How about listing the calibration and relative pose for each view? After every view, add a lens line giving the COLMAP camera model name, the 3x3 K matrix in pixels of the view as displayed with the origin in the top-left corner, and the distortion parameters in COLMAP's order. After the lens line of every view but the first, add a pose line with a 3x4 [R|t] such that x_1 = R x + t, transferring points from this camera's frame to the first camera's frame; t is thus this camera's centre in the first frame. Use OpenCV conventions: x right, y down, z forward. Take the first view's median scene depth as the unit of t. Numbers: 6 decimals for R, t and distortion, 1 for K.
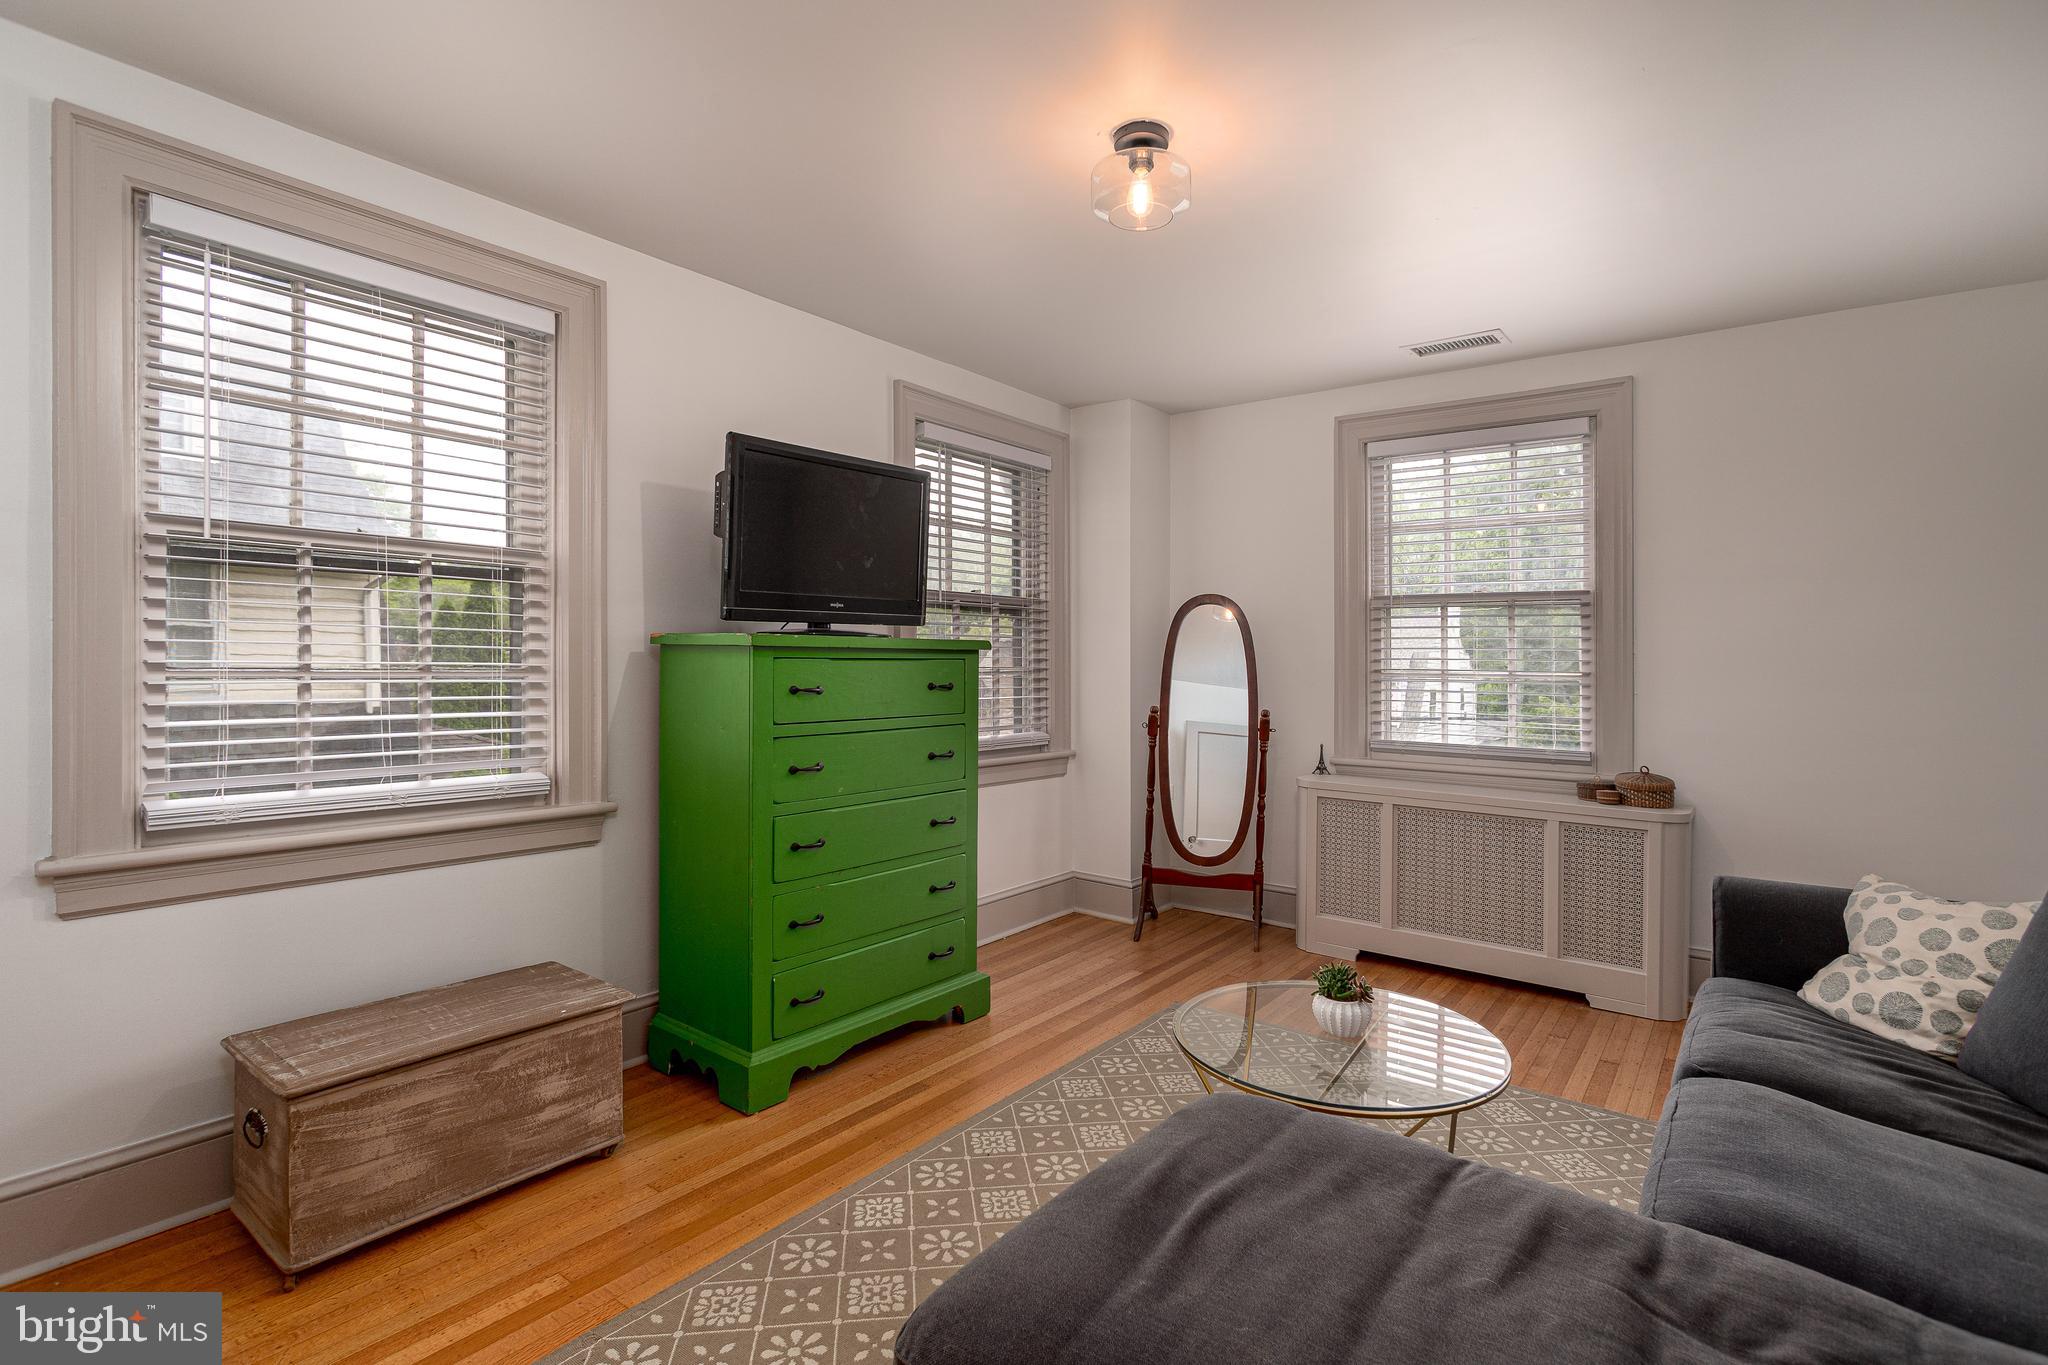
lens RADIAL K [[992.7, 0, 1028.7], [0, 992.7, 647.2], [0, 0, 1]] dist [-0.020277, 0.013069]
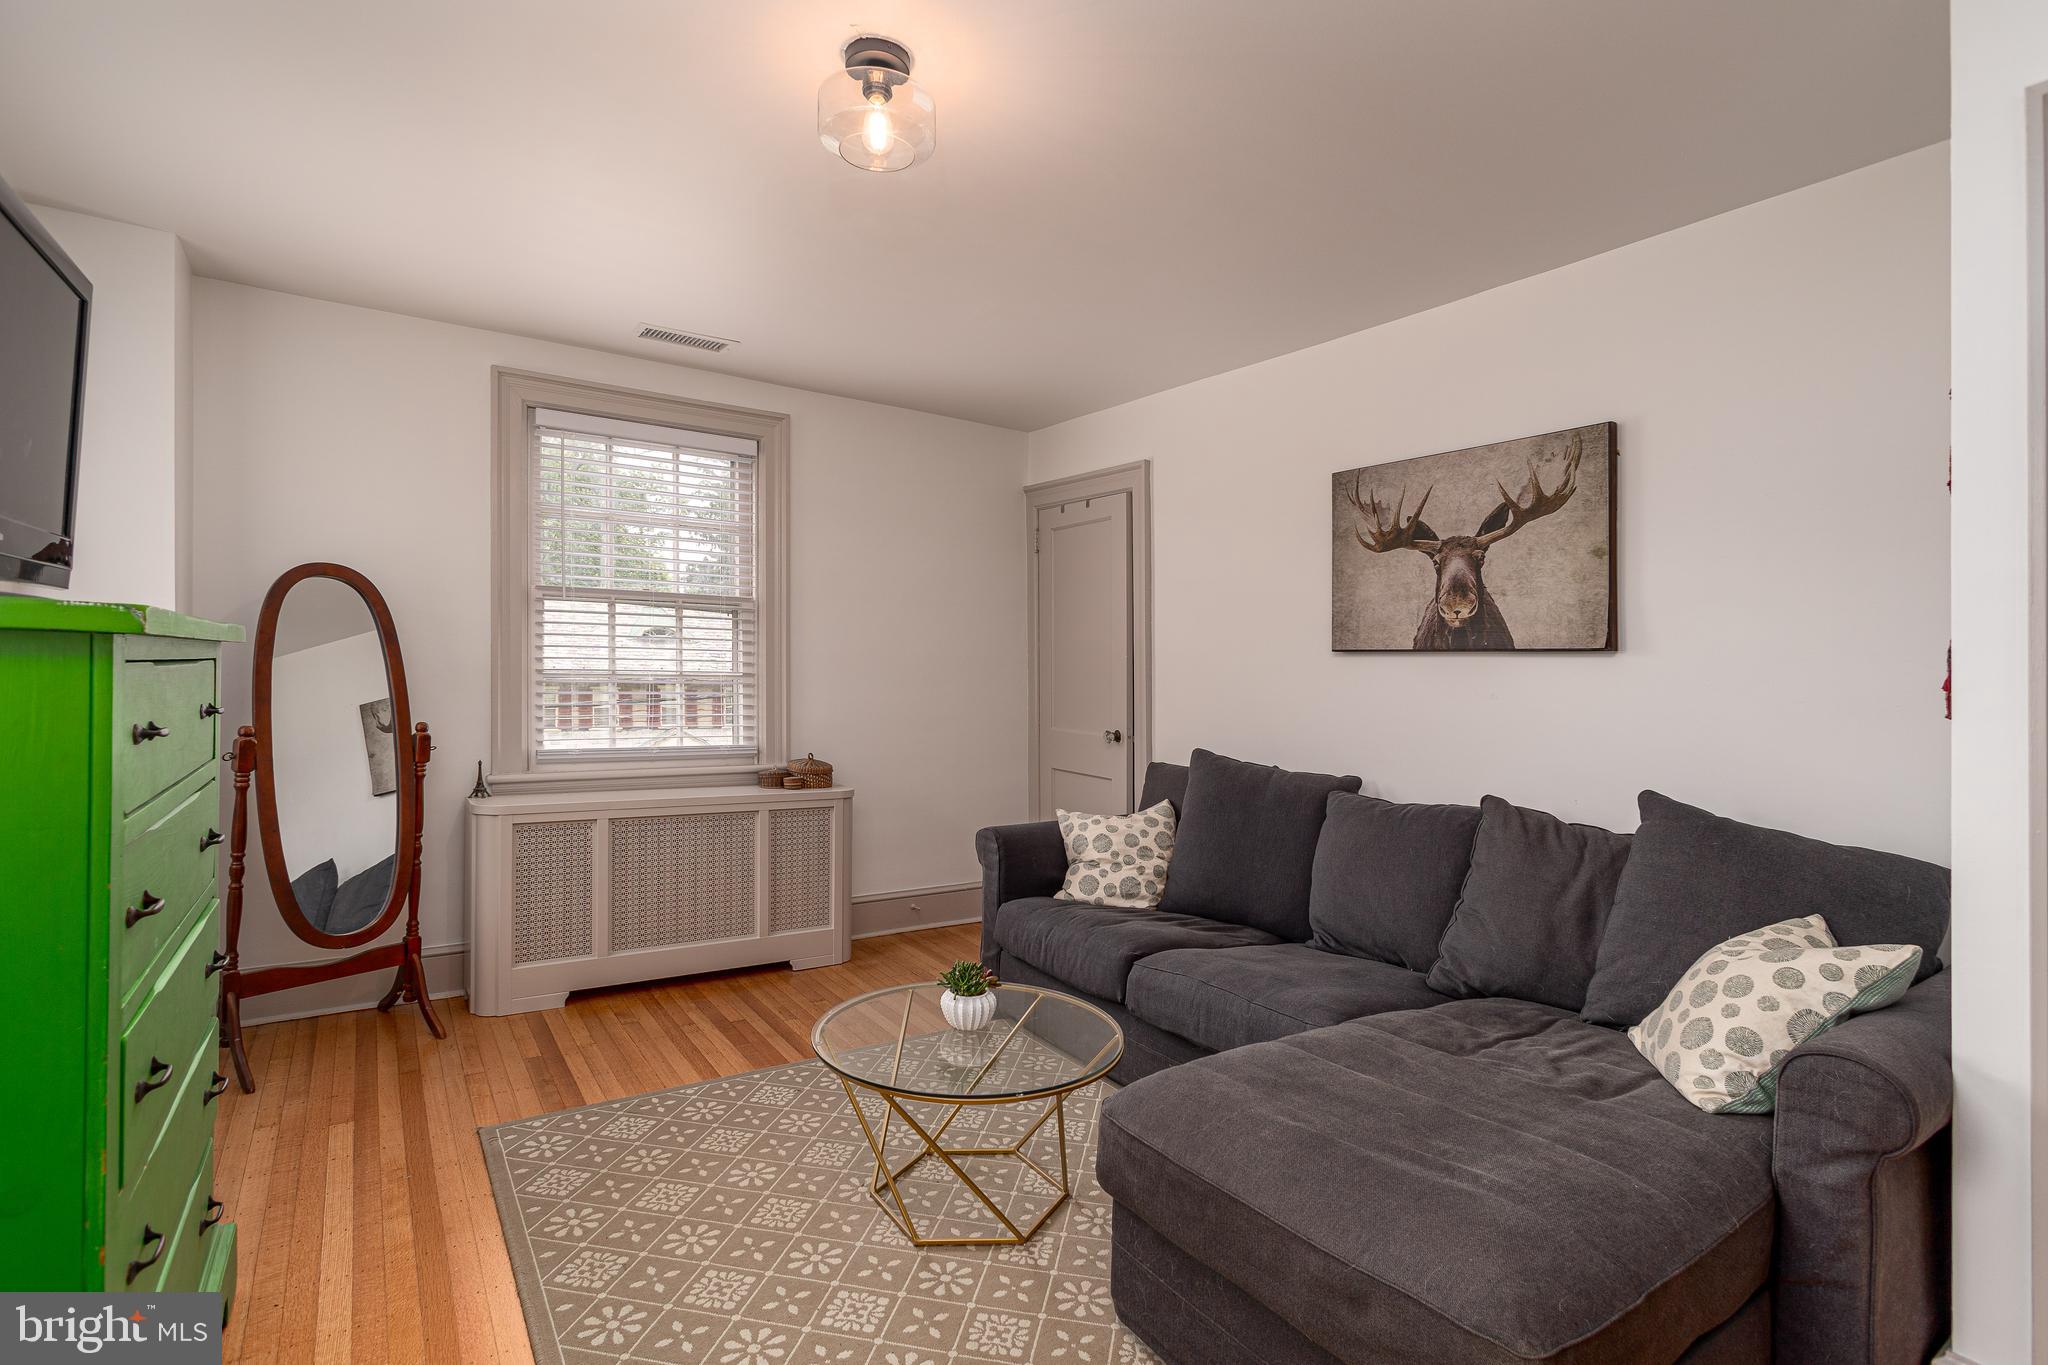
lens RADIAL K [[992.7, 0, 1028.7], [0, 992.7, 647.2], [0, 0, 1]] dist [-0.020277, 0.013069]
pose [[0.310888, 0.018660, 0.950263, -0.398359], [-0.029467, 0.999516, -0.009986, -0.001285], [-0.949990, -0.024897, 0.311288, 0.373174]]
